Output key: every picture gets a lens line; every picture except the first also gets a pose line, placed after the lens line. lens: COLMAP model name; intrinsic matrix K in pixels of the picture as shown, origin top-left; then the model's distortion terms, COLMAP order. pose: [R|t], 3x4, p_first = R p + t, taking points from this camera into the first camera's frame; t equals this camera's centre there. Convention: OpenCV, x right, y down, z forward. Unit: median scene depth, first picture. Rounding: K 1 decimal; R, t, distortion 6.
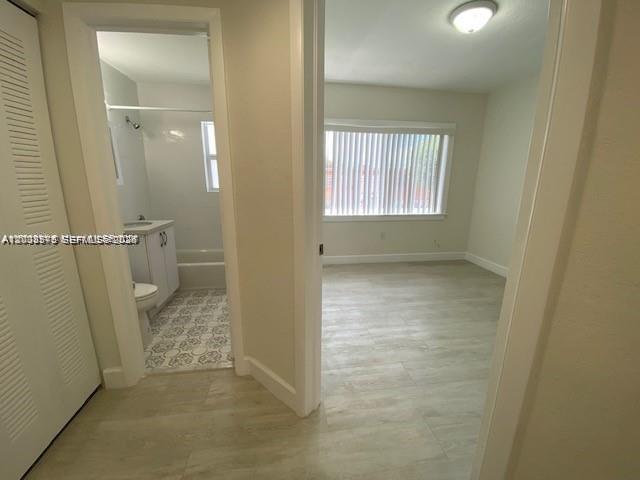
lens RADIAL K [[259.2, 0, 317.7], [0, 259.2, 236.3], [0, 0, 1]] dist [0.000652, 0.000007]
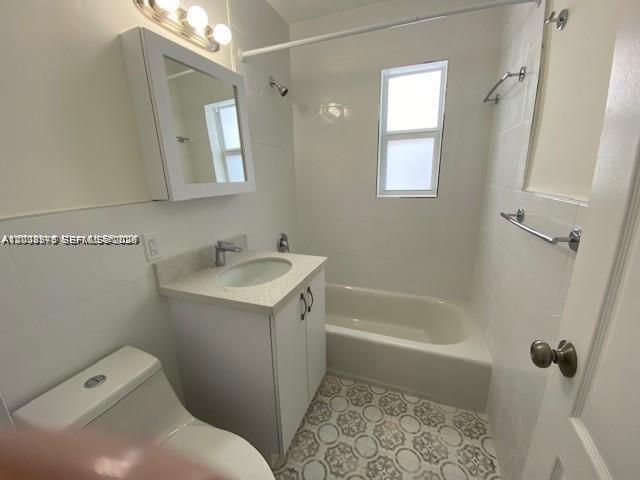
lens RADIAL K [[259.2, 0, 317.7], [0, 259.2, 236.3], [0, 0, 1]] dist [0.000652, 0.000007]
pose [[0.871205, 0.090504, -0.482504, -0.298986], [-0.077582, 0.995891, 0.046721, -0.121567], [0.484750, -0.003270, 0.874647, 0.494126]]
